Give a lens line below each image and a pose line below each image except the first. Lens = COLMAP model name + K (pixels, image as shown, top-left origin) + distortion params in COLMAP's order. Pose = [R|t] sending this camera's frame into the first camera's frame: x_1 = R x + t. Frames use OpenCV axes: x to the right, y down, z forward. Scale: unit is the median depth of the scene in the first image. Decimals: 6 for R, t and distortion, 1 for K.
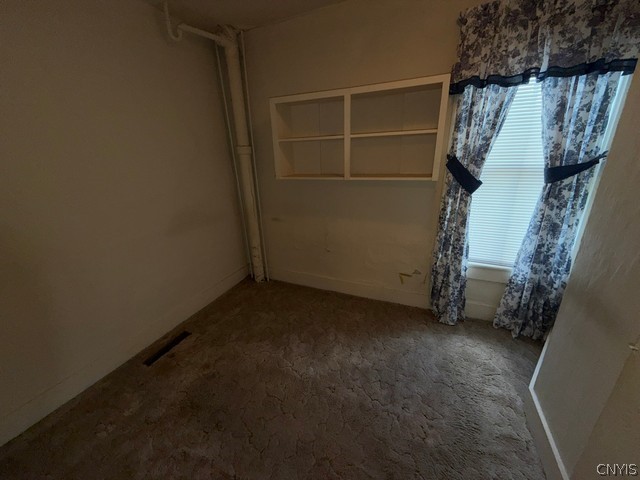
lens RADIAL K [[252.8, 0, 320.0], [0, 252.8, 240.0], [0, 0, 1]] dist [0.000040, 0.000041]
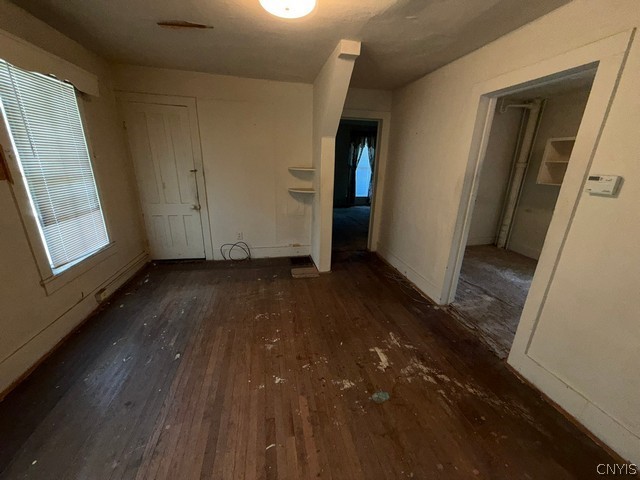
lens RADIAL K [[252.8, 0, 320.0], [0, 252.8, 240.0], [0, 0, 1]] dist [0.000040, 0.000041]
pose [[0.569847, 0.289502, -0.769066, 0.392782], [-0.309286, 0.942629, 0.125669, 0.331998], [0.761326, 0.166249, 0.626693, -1.040131]]
